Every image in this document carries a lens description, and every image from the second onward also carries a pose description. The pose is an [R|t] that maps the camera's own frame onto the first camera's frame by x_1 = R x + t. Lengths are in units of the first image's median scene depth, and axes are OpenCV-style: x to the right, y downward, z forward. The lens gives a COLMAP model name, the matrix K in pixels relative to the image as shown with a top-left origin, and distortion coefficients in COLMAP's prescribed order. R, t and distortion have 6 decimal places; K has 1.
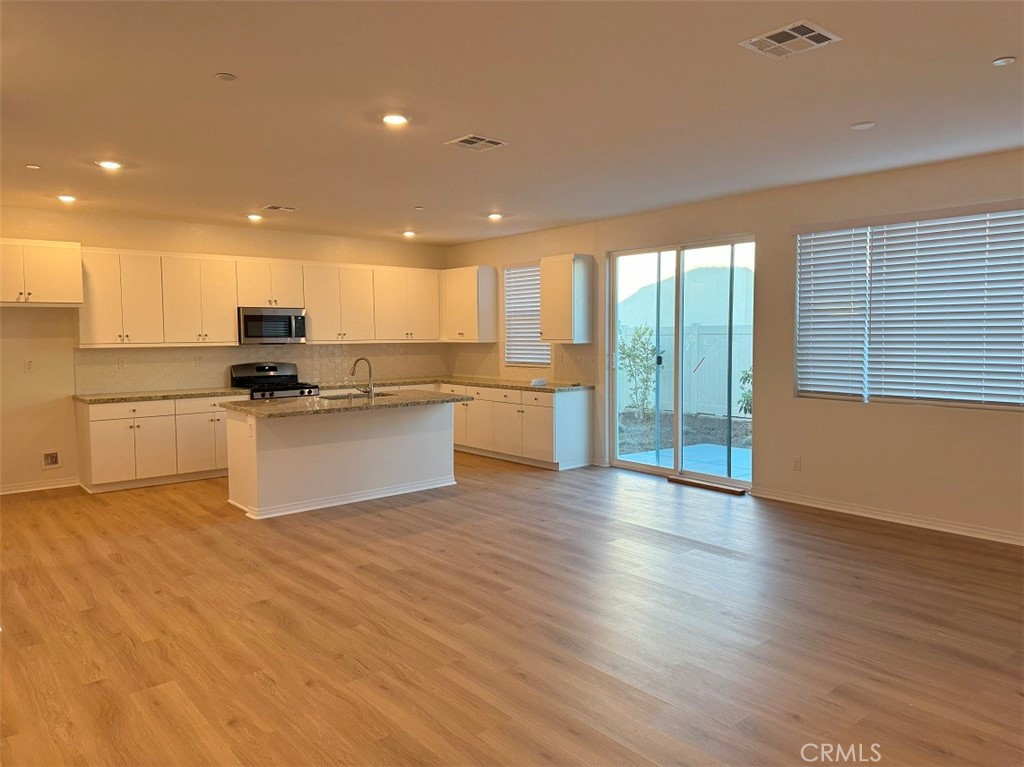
lens RADIAL K [[720.3, 0, 518.3], [0, 720.3, 377.7], [0, 0, 1]] dist [0.063475, -0.013403]
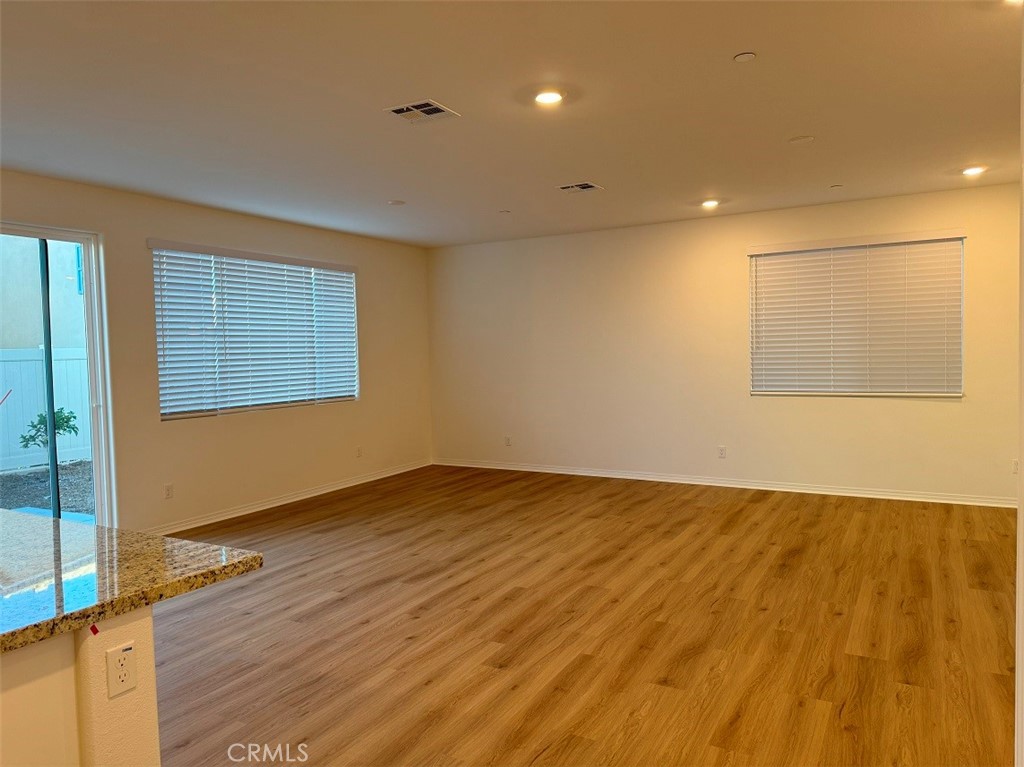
lens RADIAL K [[720.3, 0, 509.9], [0, 720.3, 378.7], [0, 0, 1]] dist [0.063475, -0.013403]
pose [[-0.343230, -0.021195, 0.939012, -0.763071], [0.088383, 0.994580, 0.054756, -0.046844], [-0.935084, 0.101786, -0.339496, 1.050738]]
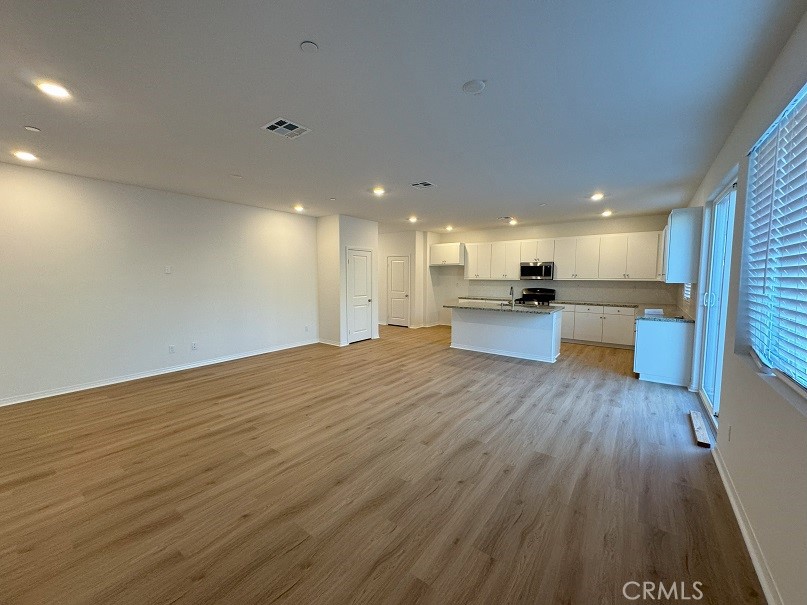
lens RADIAL K [[321.1, 0, 402.7], [0, 321.1, 300.1], [0, 0, 1]] dist [-0.004440, -0.000136]
pose [[0.215370, 0.081048, -0.973163, 0.755289], [-0.066058, 0.995476, 0.068287, -0.037803], [0.974296, 0.049578, 0.219749, 0.645577]]
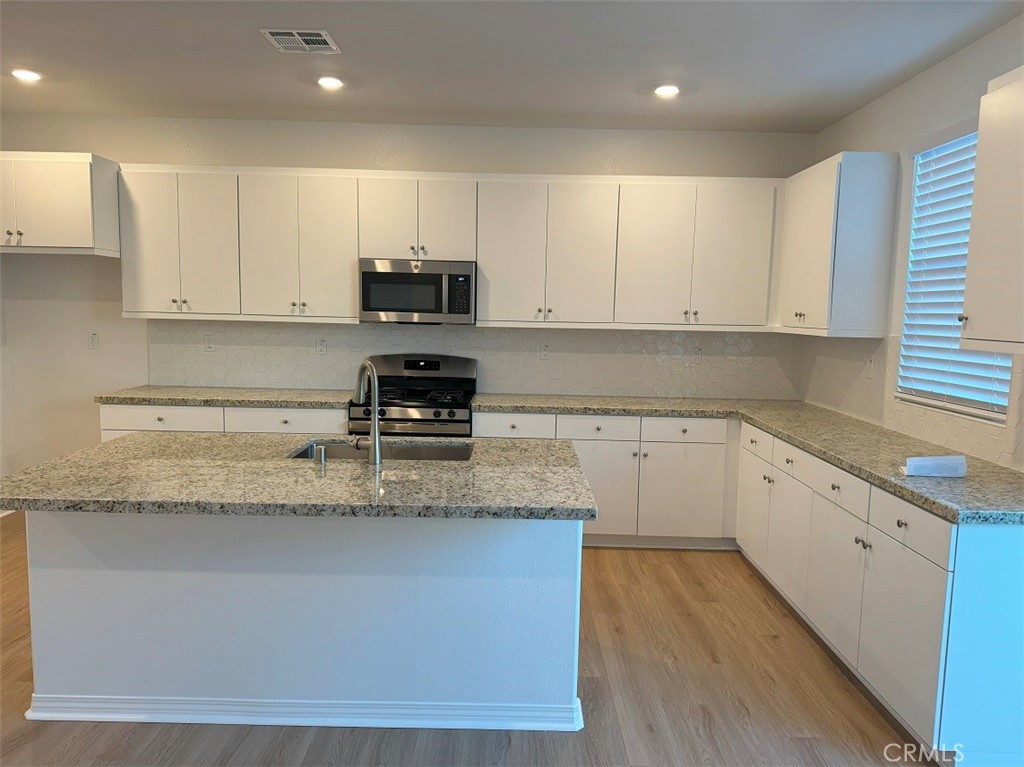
lens RADIAL K [[720.3, 0, 508.9], [0, 720.3, 385.5], [0, 0, 1]] dist [0.063475, -0.013403]
pose [[0.756522, 0.092768, -0.647355, 0.142874], [-0.068515, 0.995683, 0.062615, -0.058537], [0.650370, -0.003017, 0.759612, 0.941251]]
